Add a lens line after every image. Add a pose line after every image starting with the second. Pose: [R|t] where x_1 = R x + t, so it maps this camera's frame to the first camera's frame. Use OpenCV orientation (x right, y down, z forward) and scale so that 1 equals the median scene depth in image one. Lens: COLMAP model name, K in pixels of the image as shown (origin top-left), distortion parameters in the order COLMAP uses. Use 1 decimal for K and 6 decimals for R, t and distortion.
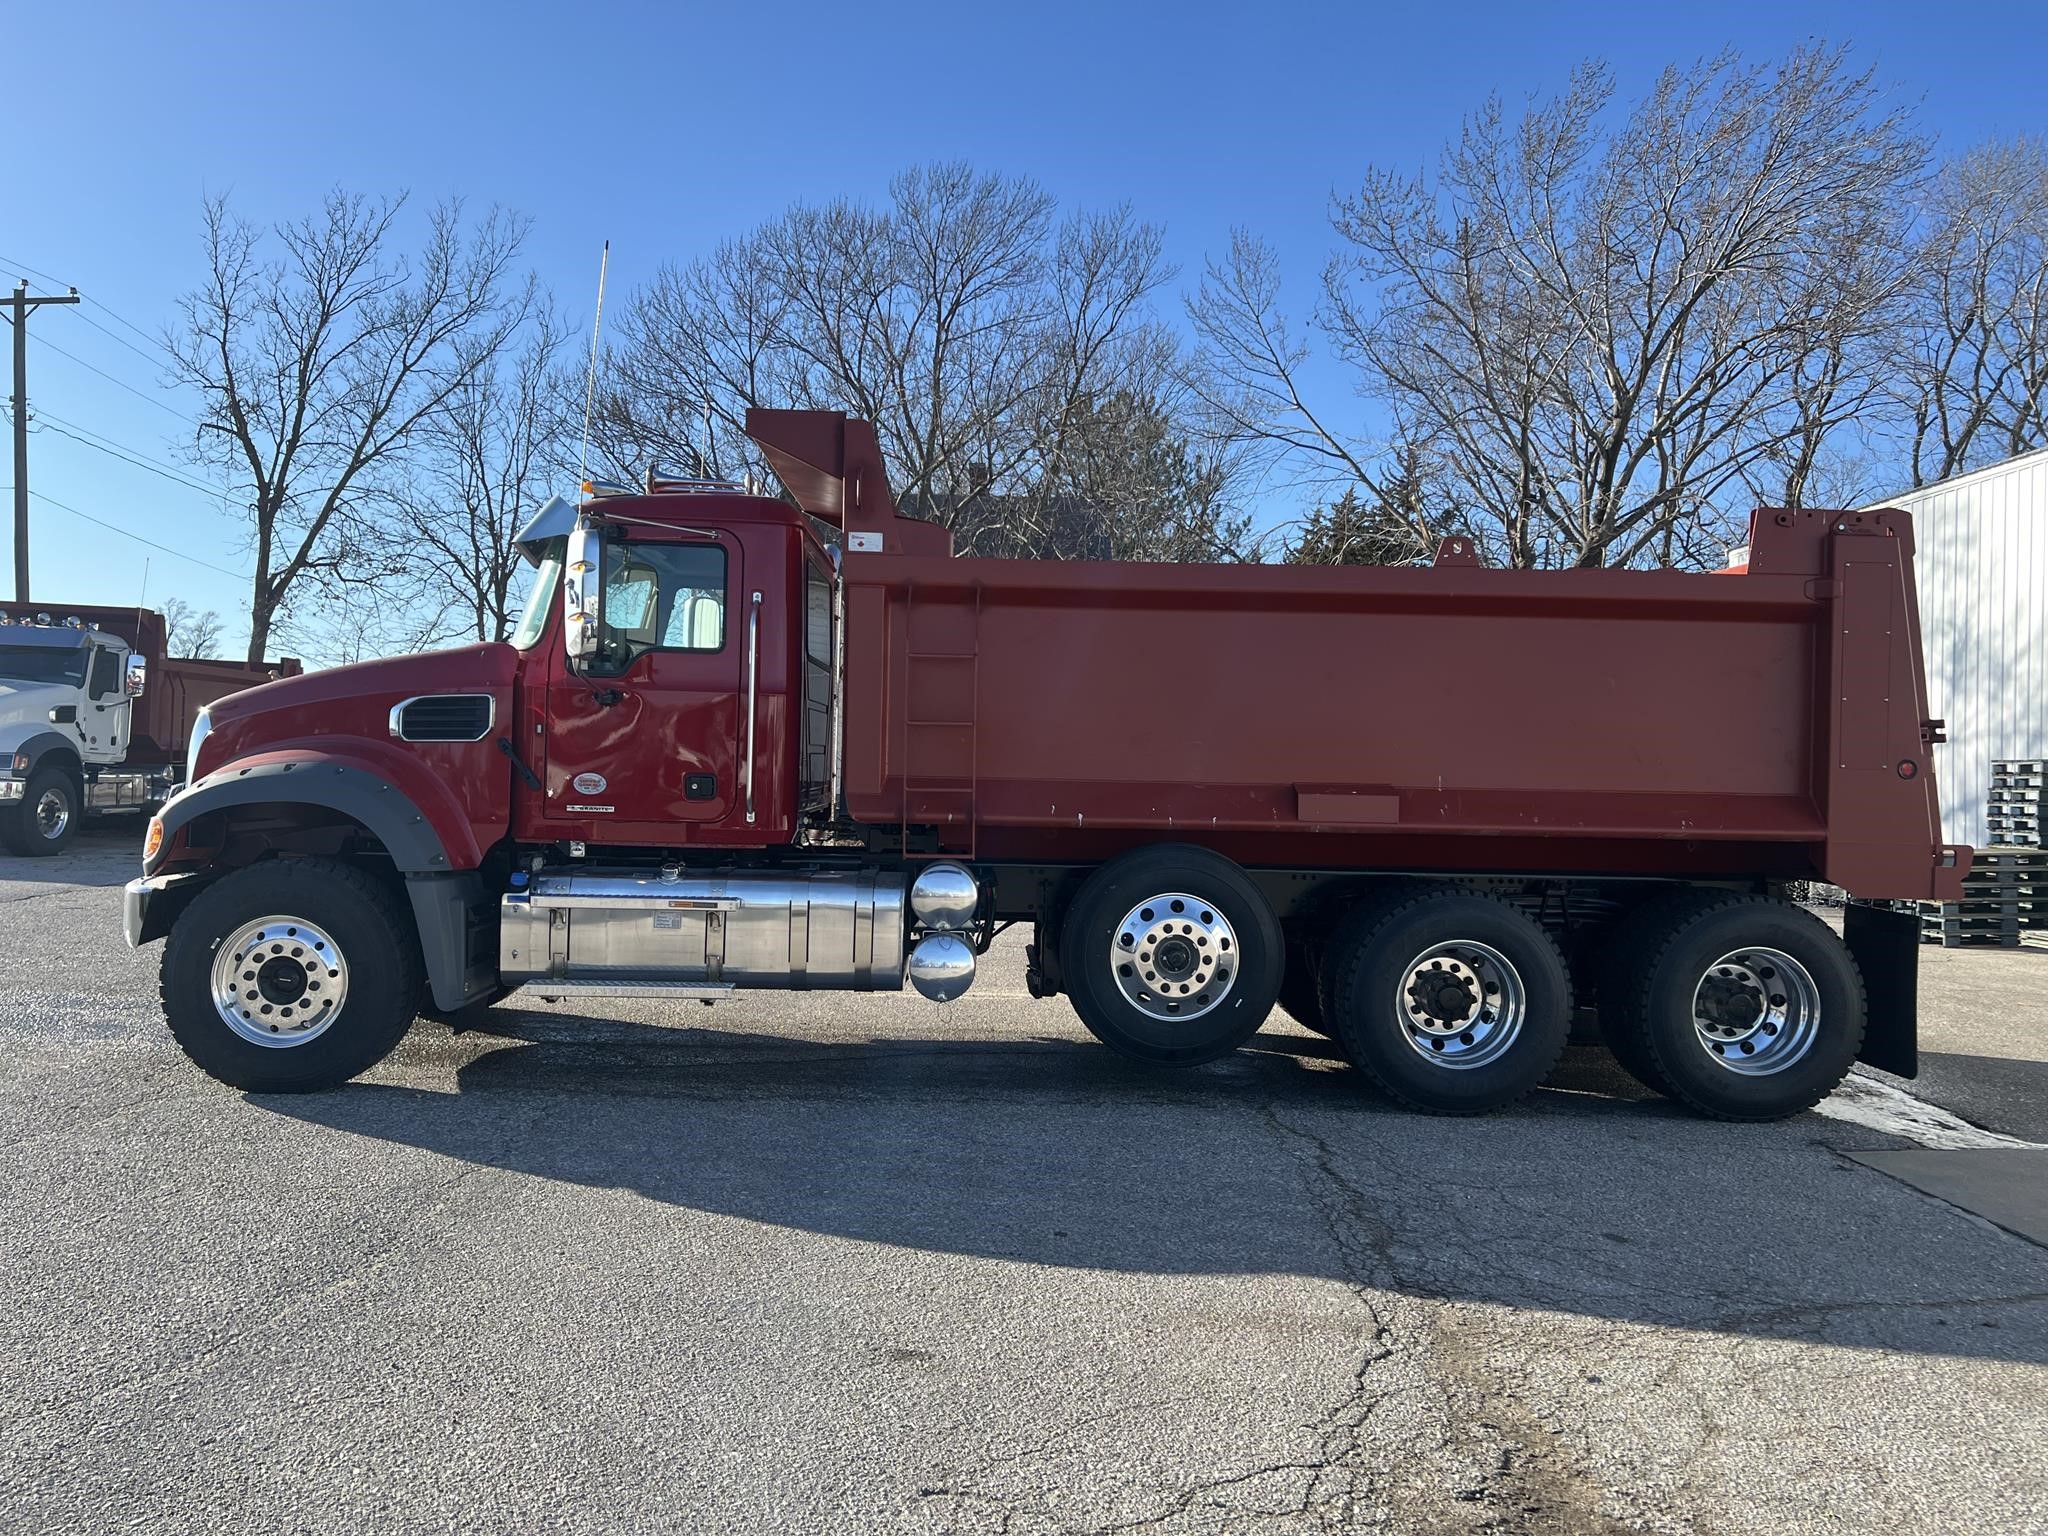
lens RADIAL K [[1513.2, 0, 1024.0], [0, 1513.2, 768.0], [0, 0, 1]] dist [0.211901, -0.326936]
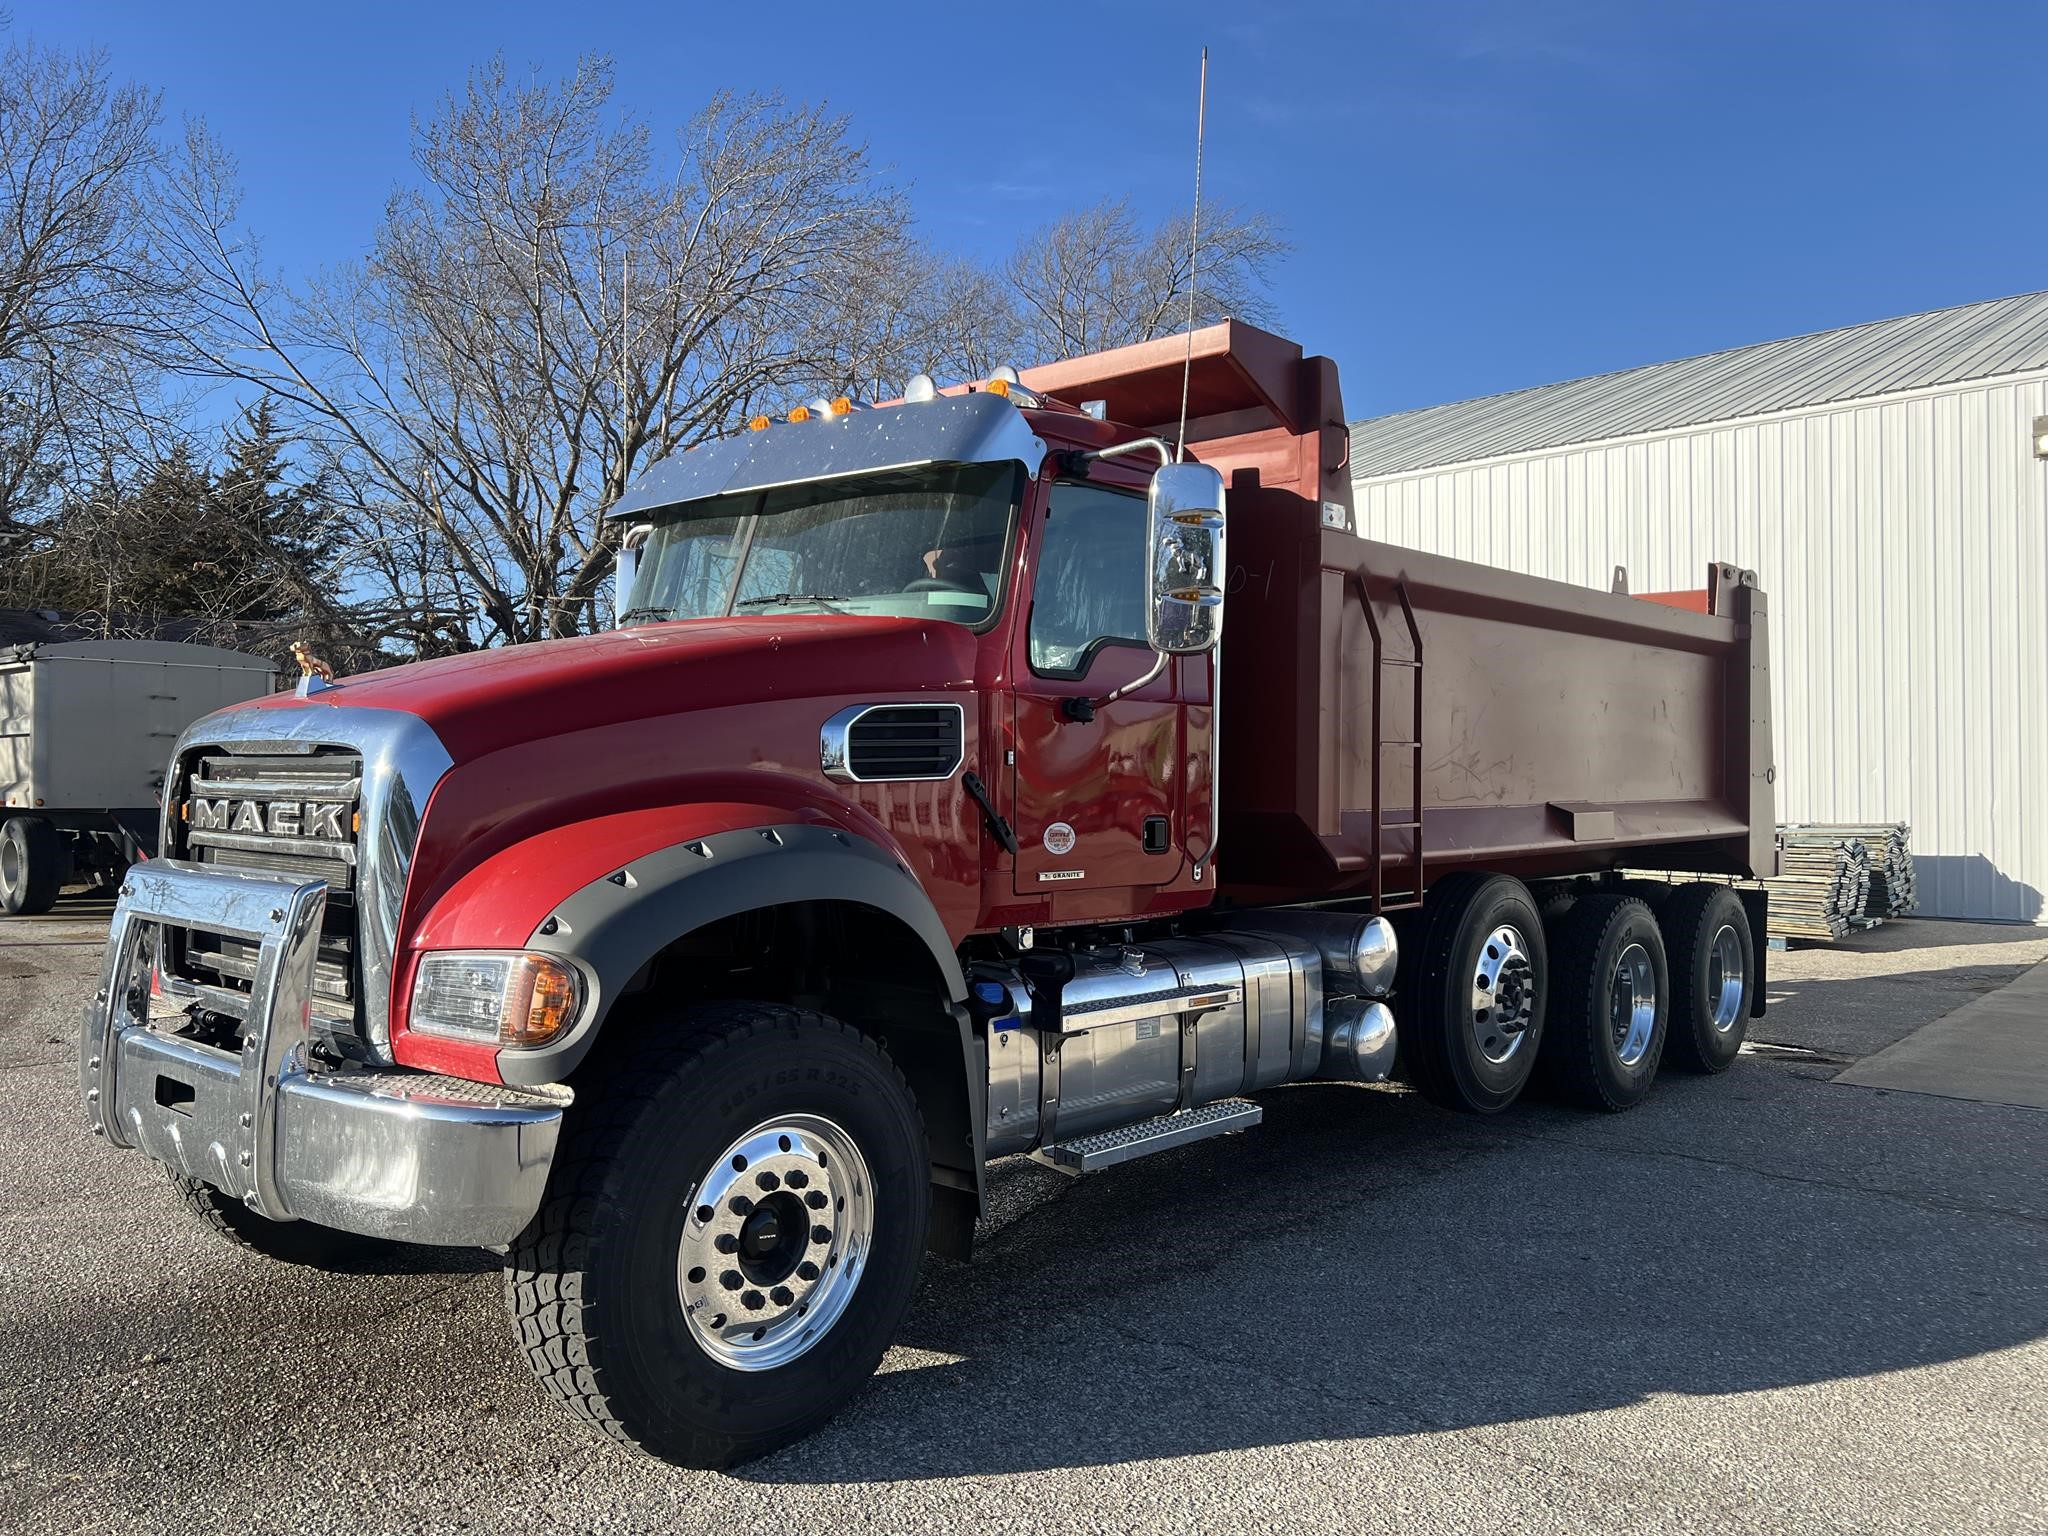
lens RADIAL K [[1518.8, 0, 1047.3], [0, 1518.8, 760.4], [0, 0, 1]] dist [0.059850, -0.052490]
pose [[0.692092, -0.019621, 0.721543, -0.784751], [0.019744, 0.999771, 0.008249, -0.029908], [-0.721539, 0.008537, 0.692321, 0.568559]]
